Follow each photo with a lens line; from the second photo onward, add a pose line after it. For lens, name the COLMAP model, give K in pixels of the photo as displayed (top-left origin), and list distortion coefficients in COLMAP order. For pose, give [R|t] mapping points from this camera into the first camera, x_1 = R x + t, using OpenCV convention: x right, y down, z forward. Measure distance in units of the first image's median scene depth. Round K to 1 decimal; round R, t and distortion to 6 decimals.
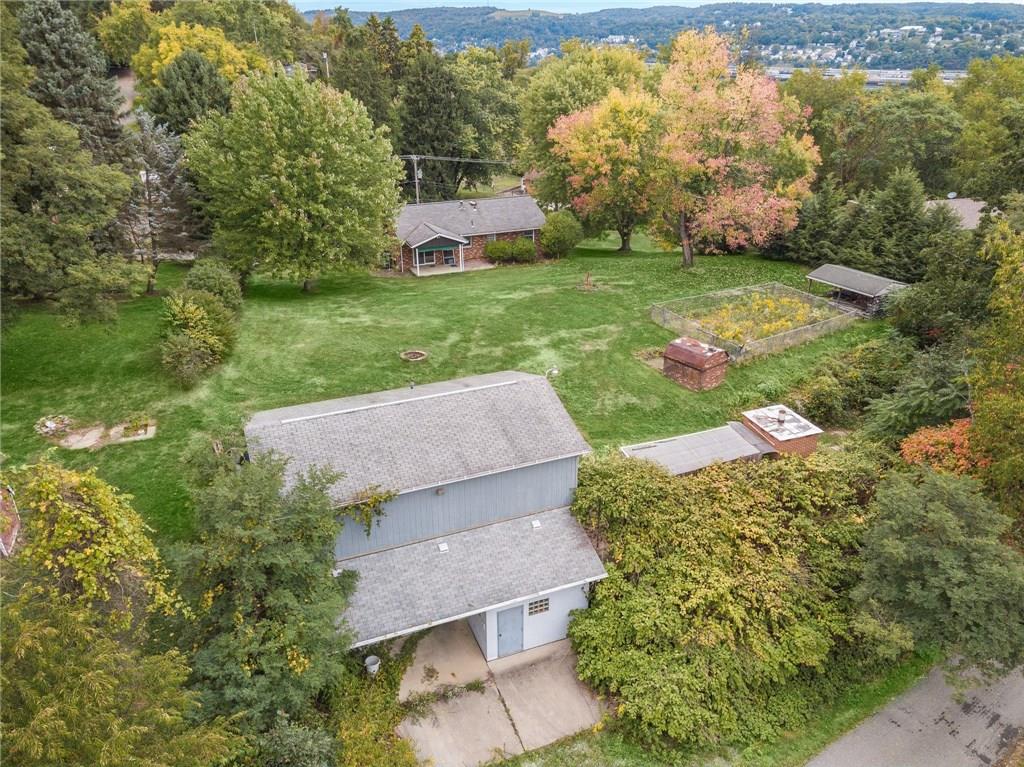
lens RADIAL K [[769.3, 0, 513.4], [0, 769.3, 396.3], [0, 0, 1]] dist [0.024056, 0.003795]
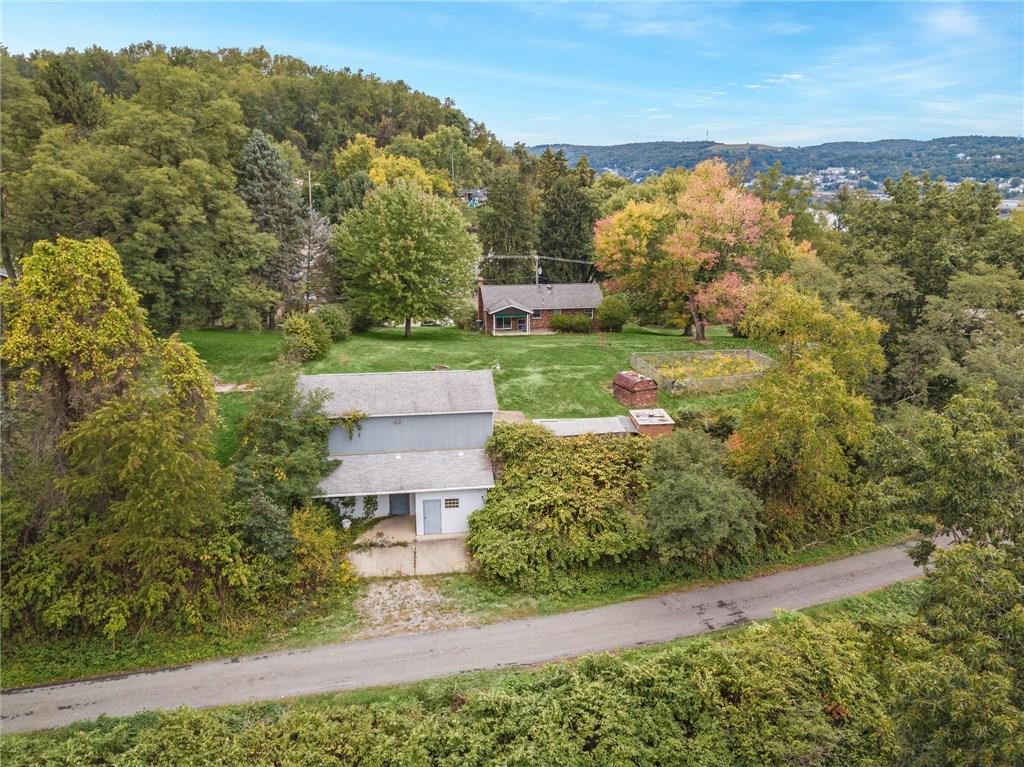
lens RADIAL K [[769.3, 0, 513.4], [0, 769.3, 396.3], [0, 0, 1]] dist [0.024056, 0.003795]
pose [[0.966224, 0.081189, -0.244582, 0.307261], [-0.116087, 0.984454, -0.131813, 0.147793], [0.230078, 0.155754, 0.960627, -0.300744]]
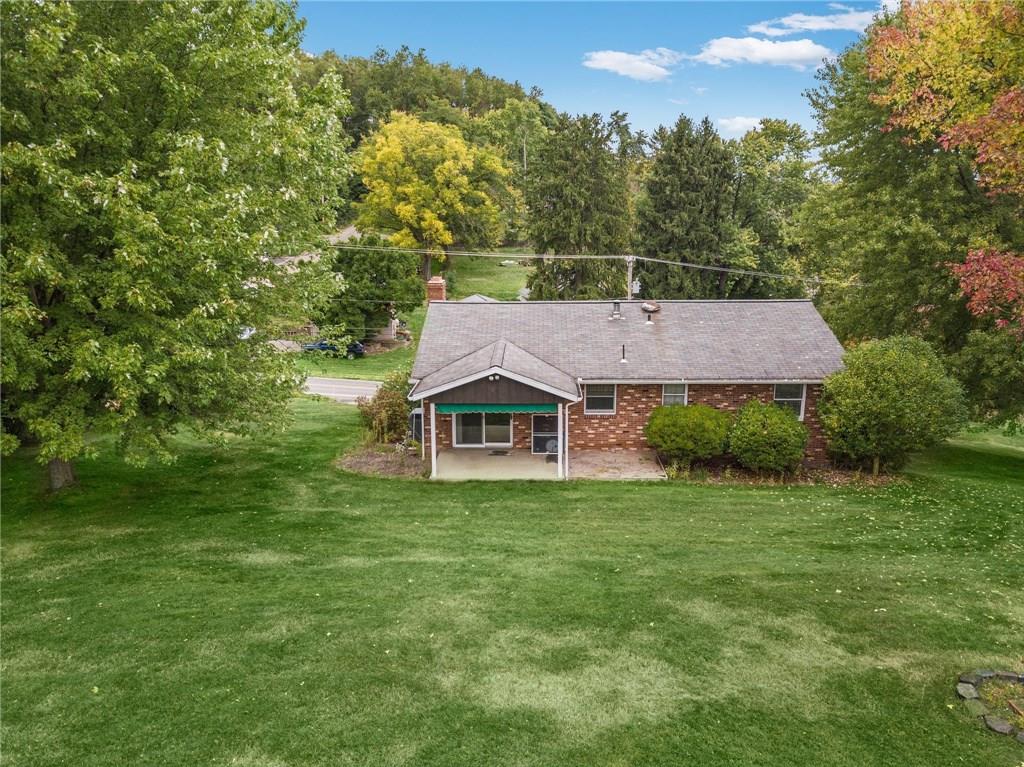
lens RADIAL K [[792.2, 0, 514.0], [0, 792.2, 404.4], [0, 0, 1]] dist [0.022025, 0.000110]
pose [[0.922570, 0.100163, -0.372602, 0.055402], [-0.169791, 0.972576, -0.158957, -0.178093], [0.346462, 0.209914, 0.914276, 0.873690]]
